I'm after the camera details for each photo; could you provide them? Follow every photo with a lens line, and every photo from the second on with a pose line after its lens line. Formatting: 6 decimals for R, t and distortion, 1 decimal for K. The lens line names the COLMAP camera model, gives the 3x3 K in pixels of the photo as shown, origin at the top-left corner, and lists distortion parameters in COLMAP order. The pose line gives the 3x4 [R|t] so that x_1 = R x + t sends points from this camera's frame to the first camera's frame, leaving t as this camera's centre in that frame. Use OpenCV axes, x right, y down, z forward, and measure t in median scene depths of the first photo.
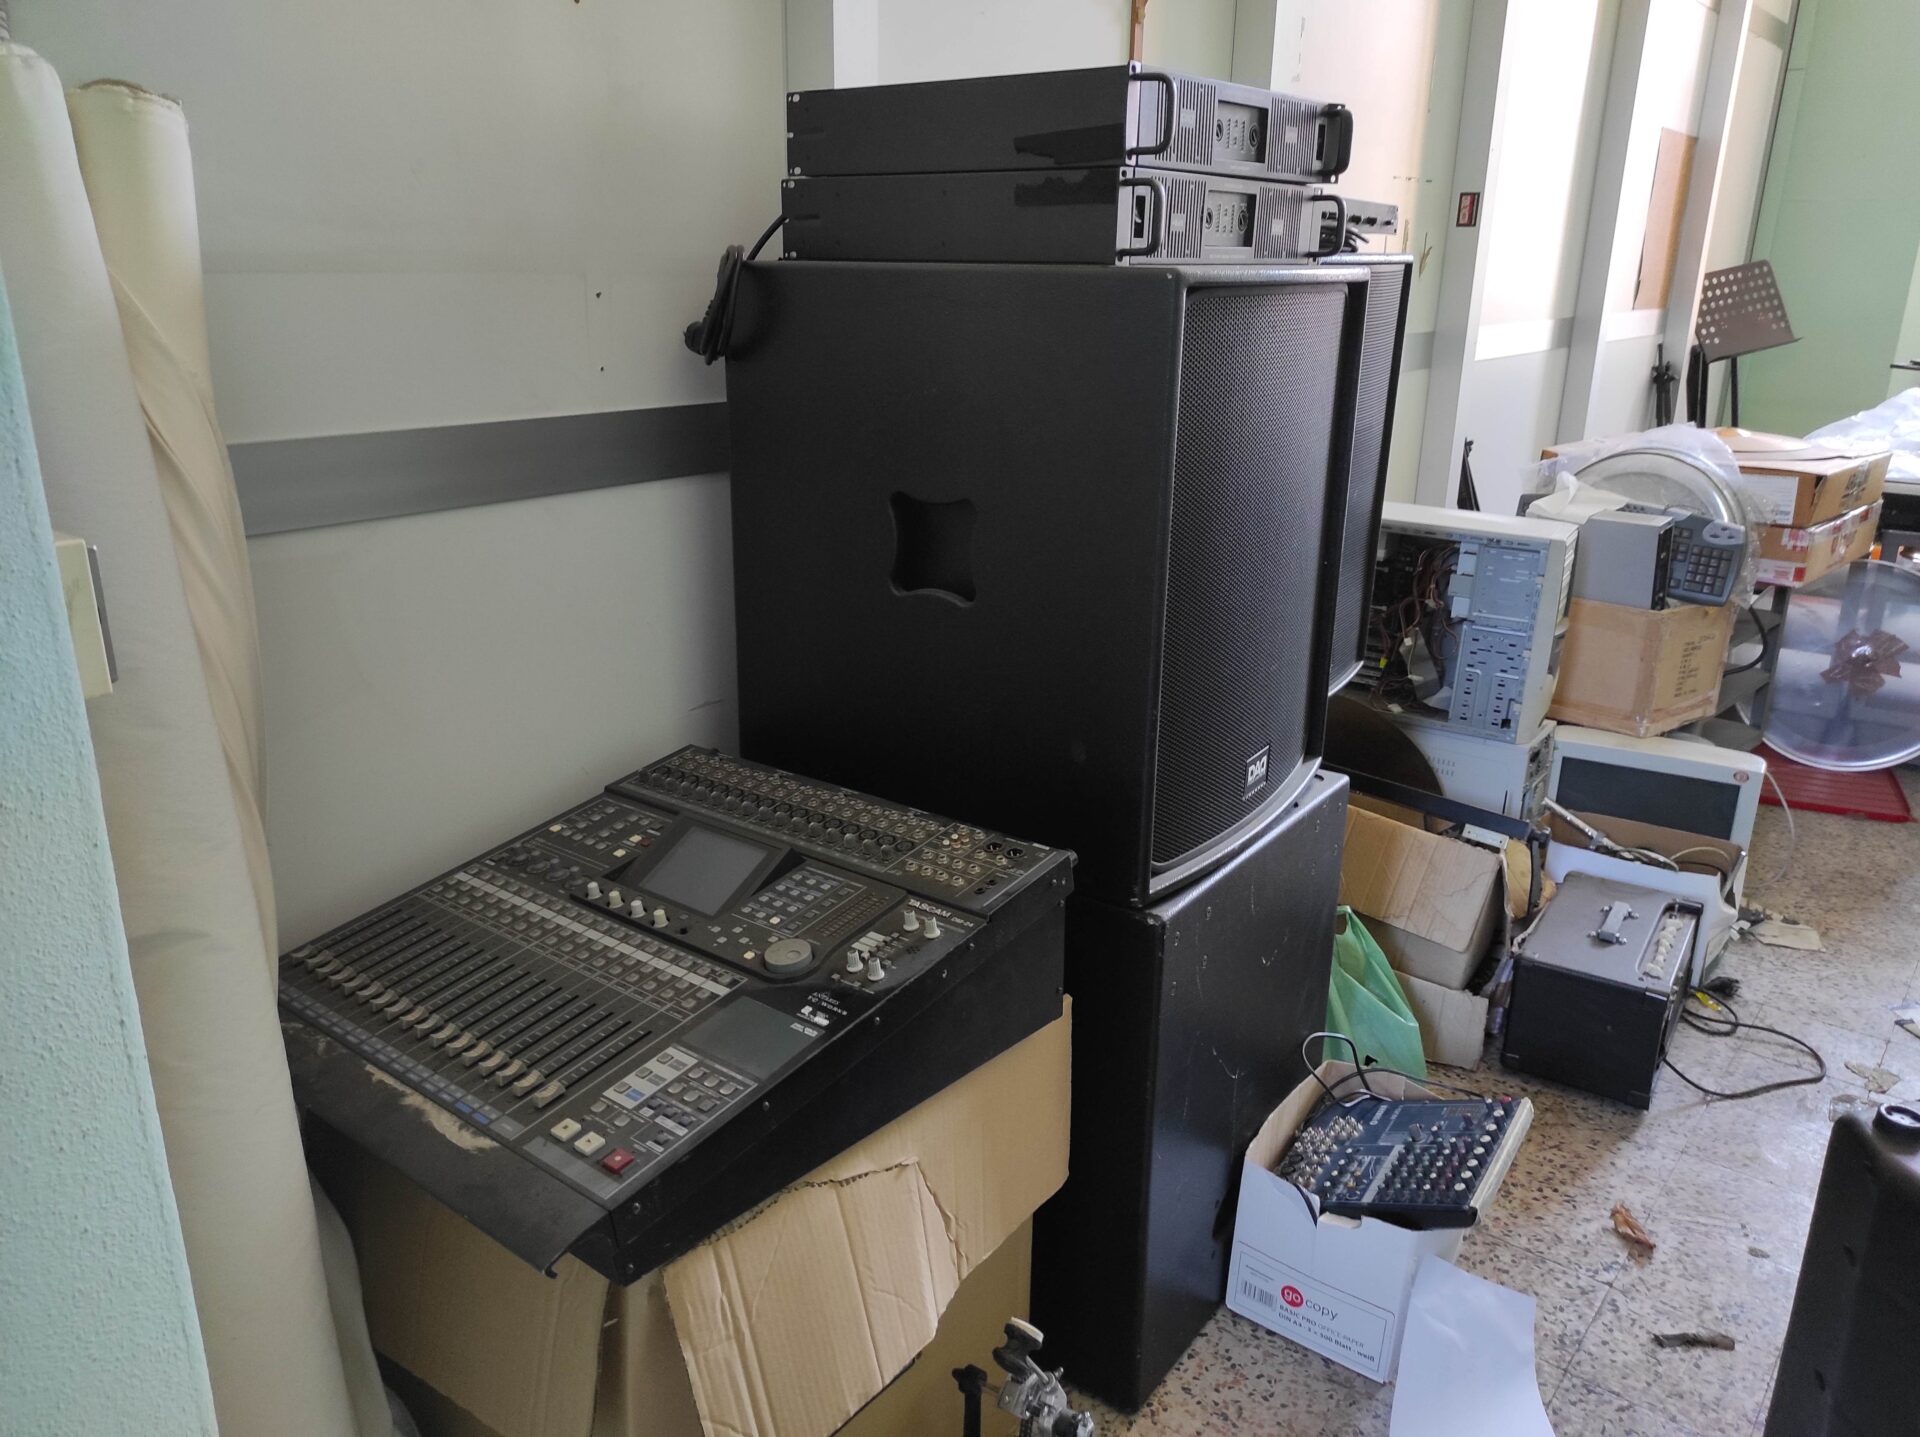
lens RADIAL K [[1399.7, 0, 960.3], [0, 1399.7, 718.9], [0, 0, 1]] dist [0.007296, 0.002021]
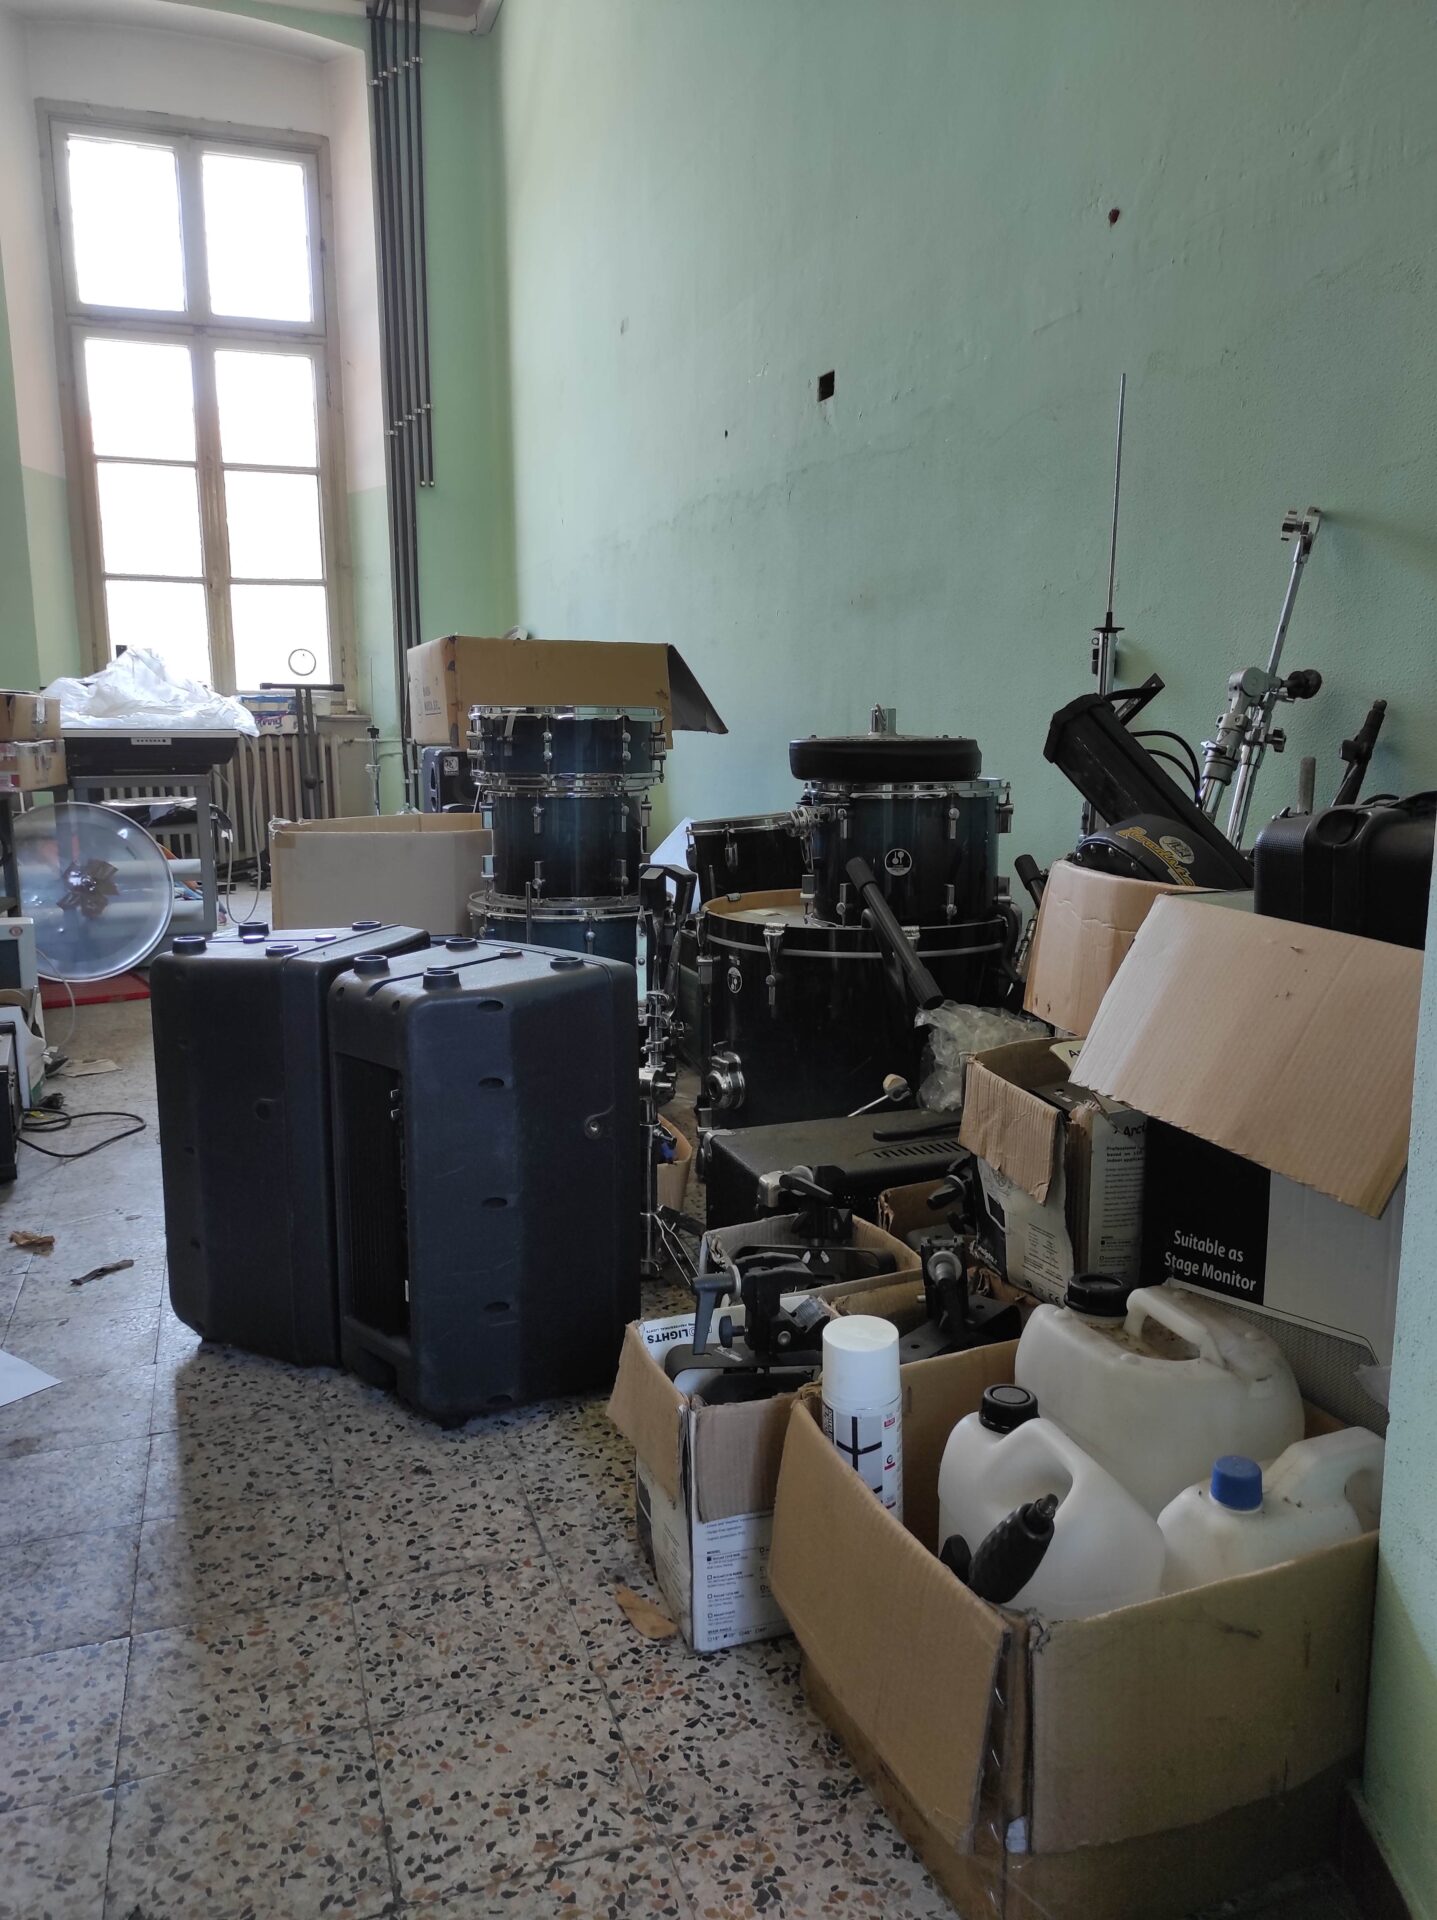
lens RADIAL K [[1399.7, 0, 720.6], [0, 1399.7, 958.0], [0, 0, 1]] dist [0.007296, 0.002021]
pose [[0.524057, -0.146423, 0.839002, -0.132039], [0.276648, 0.960958, -0.005092, 0.264612], [-0.805500, 0.234777, 0.544104, -0.110738]]
